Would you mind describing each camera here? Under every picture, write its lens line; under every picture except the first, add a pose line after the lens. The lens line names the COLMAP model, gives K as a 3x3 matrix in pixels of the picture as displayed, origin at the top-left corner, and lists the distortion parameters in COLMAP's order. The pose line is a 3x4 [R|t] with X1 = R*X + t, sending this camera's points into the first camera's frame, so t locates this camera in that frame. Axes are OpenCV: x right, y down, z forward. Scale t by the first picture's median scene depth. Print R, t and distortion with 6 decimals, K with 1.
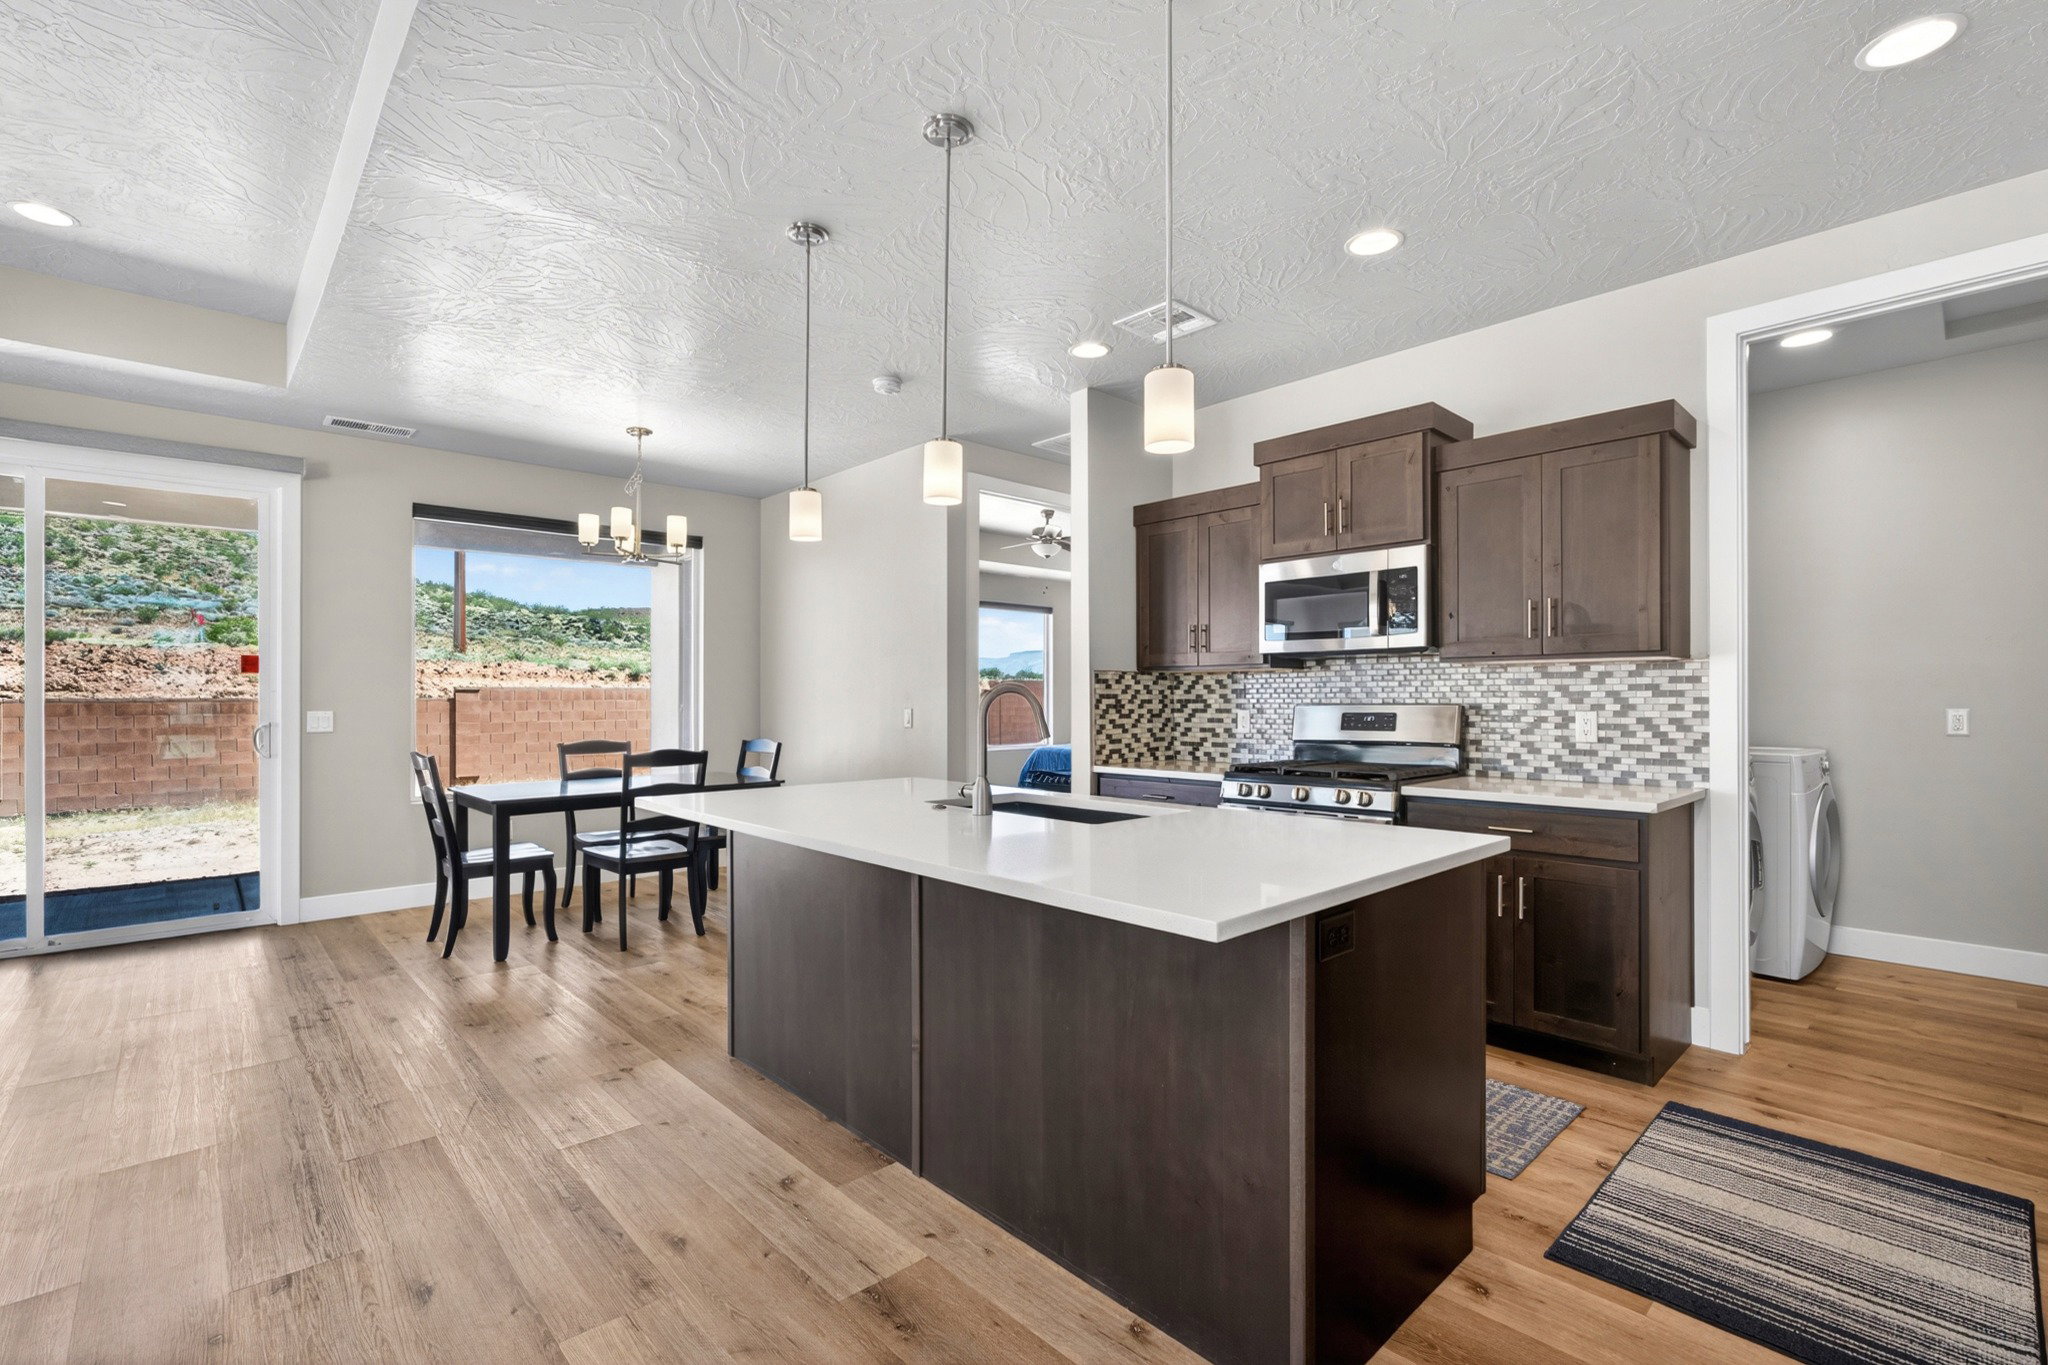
lens RADIAL K [[916.0, 0, 1019.9], [0, 916.0, 698.0], [0, 0, 1]] dist [-0.009519, 0.002967]
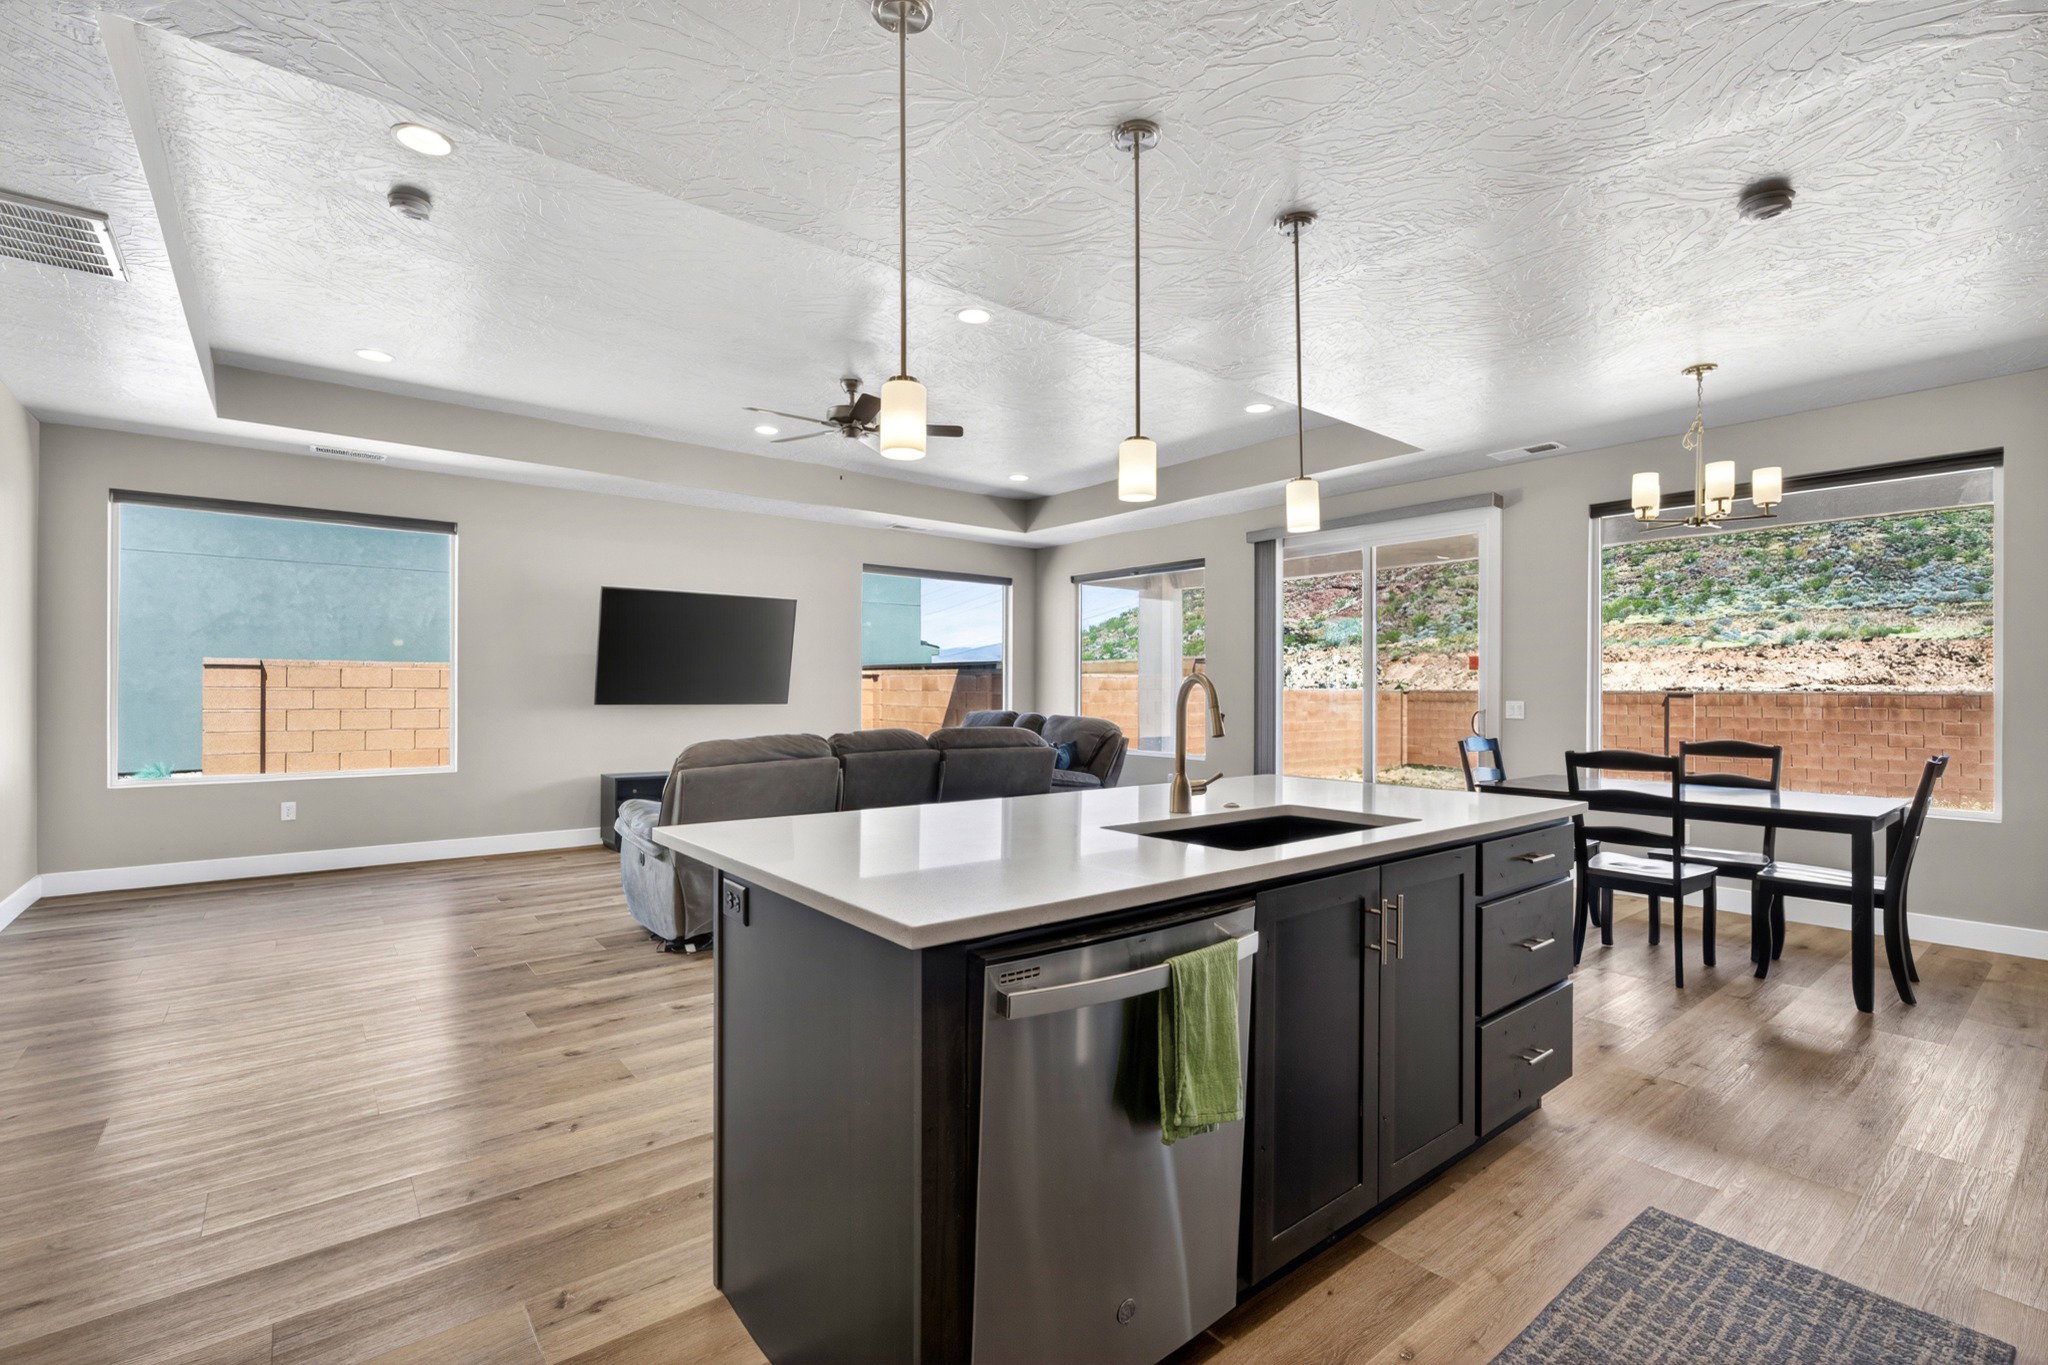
lens RADIAL K [[916.0, 0, 1033.0], [0, 916.0, 695.7], [0, 0, 1]] dist [-0.009519, 0.002967]
pose [[-0.056521, 0.009249, -0.998359, 0.527989], [-0.004582, 0.999944, 0.009523, -0.001513], [0.998391, 0.005113, -0.056476, 0.520615]]
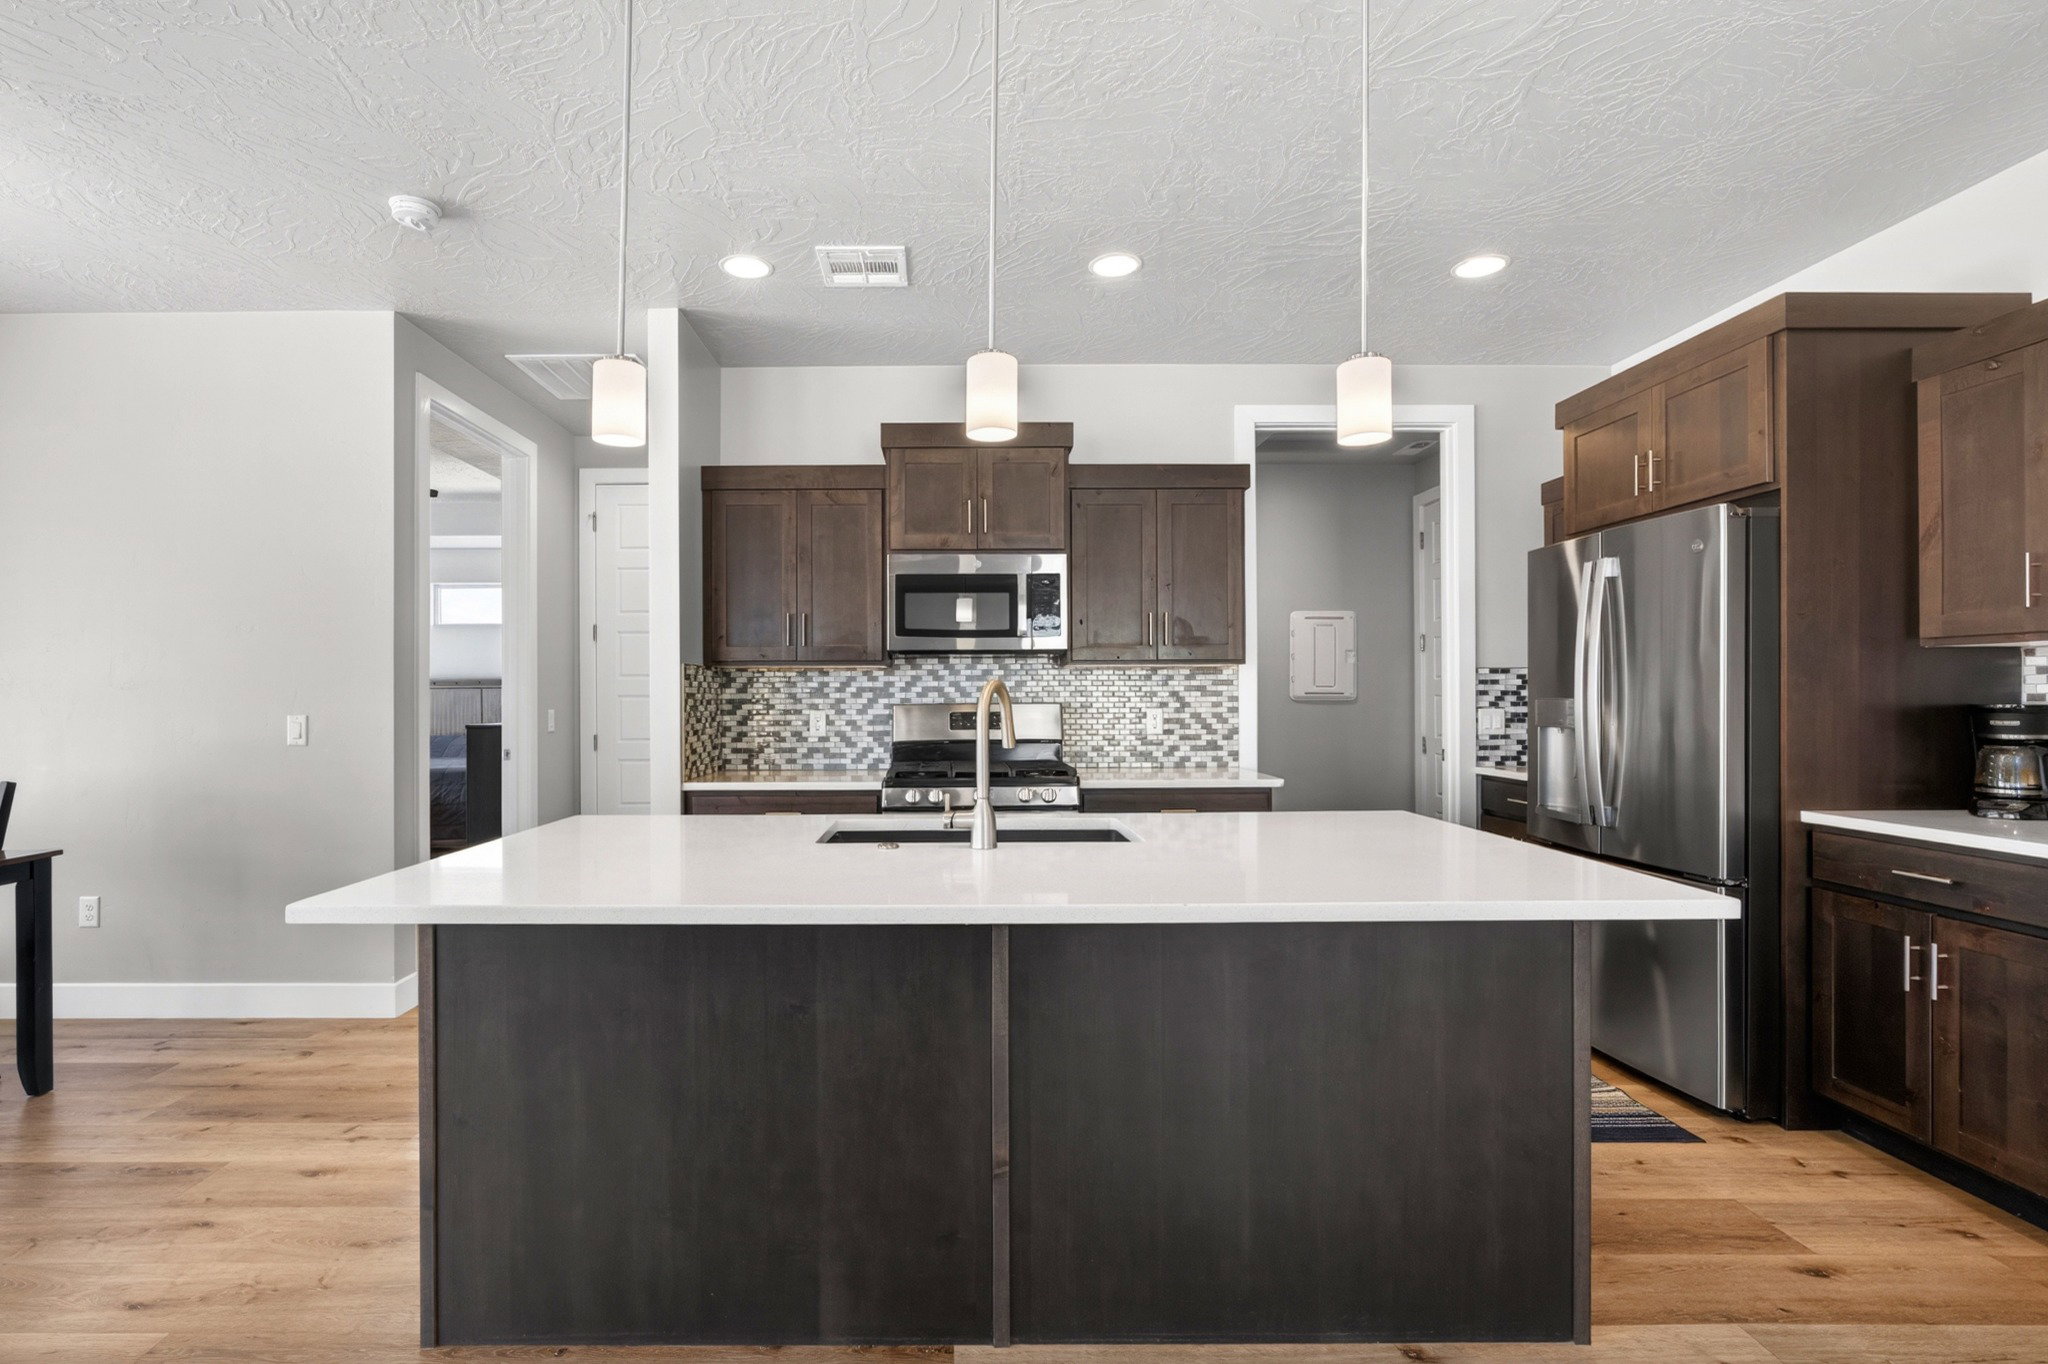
lens RADIAL K [[952.4, 0, 967.9], [0, 952.4, 684.1], [0, 0, 1]] dist [-0.011663, 0.002995]
pose [[0.681953, 0.013261, 0.731276, -0.363994], [0.001411, 0.999810, -0.019447, 0.005448], [-0.731395, 0.014294, 0.681804, 0.261704]]
